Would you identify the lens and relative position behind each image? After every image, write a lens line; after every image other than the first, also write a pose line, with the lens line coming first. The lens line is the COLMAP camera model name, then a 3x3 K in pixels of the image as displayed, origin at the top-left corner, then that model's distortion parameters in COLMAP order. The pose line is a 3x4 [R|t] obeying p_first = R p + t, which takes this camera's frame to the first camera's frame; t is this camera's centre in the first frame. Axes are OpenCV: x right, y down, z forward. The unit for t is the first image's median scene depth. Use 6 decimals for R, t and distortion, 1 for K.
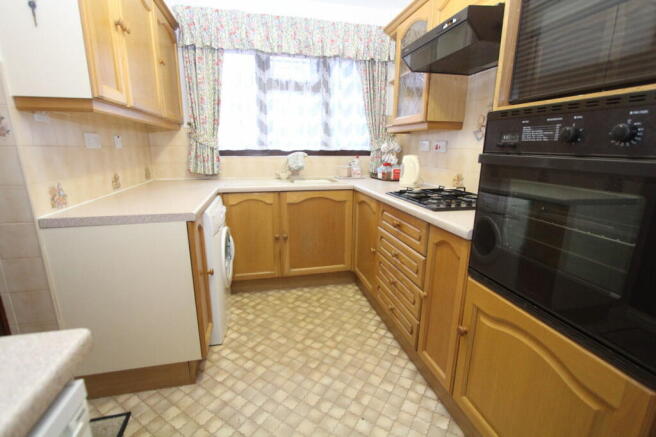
lens RADIAL K [[304.1, 0, 329.3], [0, 304.1, 219.5], [0, 0, 1]] dist [-0.015390, 0.000934]
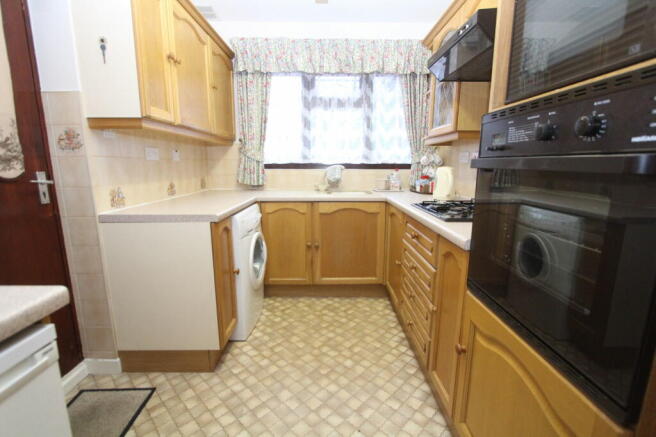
lens RADIAL K [[304.1, 0, 327.7], [0, 304.1, 219.1], [0, 0, 1]] dist [-0.015390, 0.000934]
pose [[0.975878, 0.034206, -0.215622, 0.158189], [-0.046137, 0.997656, -0.050540, 0.025340], [0.213388, 0.059269, 0.975168, -0.008842]]
